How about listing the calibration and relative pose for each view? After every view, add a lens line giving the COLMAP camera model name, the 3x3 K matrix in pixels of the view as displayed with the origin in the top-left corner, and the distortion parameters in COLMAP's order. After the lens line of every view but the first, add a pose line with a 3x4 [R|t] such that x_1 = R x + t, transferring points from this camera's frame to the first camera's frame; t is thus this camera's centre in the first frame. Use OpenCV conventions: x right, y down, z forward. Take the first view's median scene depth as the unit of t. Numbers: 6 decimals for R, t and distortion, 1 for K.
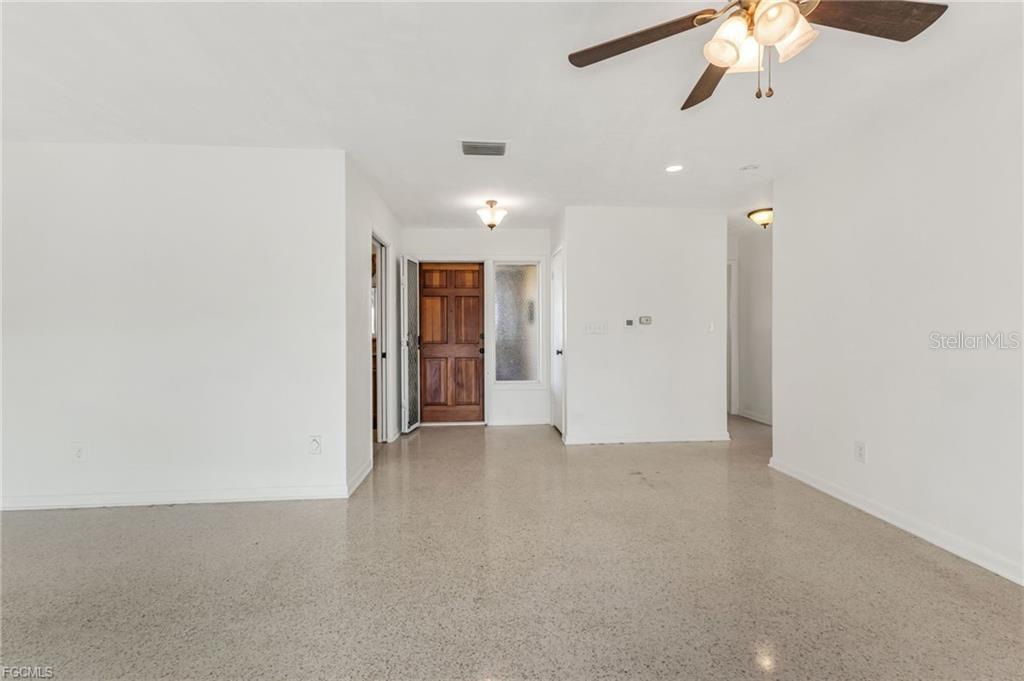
lens RADIAL K [[448.0, 0, 517.7], [0, 448.0, 328.2], [0, 0, 1]] dist [0.017363, 0.000015]
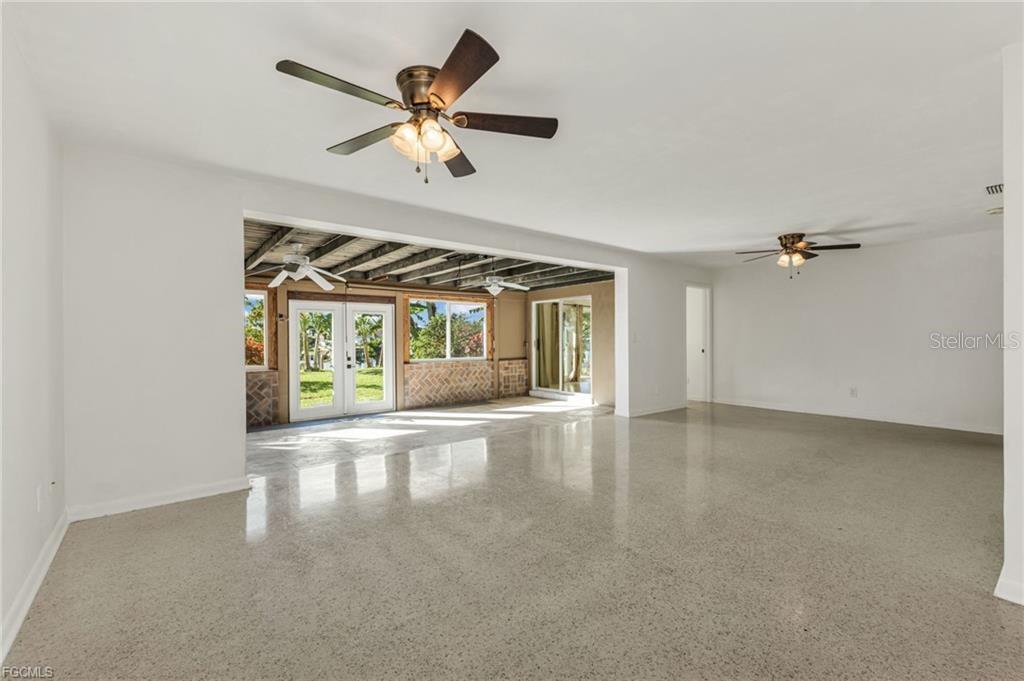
lens RADIAL K [[446.9, 0, 517.6], [0, 446.9, 344.3], [0, 0, 1]] dist [0.010461, 0.000117]
pose [[-0.826829, 0.015517, -0.562239, 0.358097], [0.014513, 0.999875, 0.006251, 0.003256], [0.562266, -0.002991, -0.826951, 0.766171]]
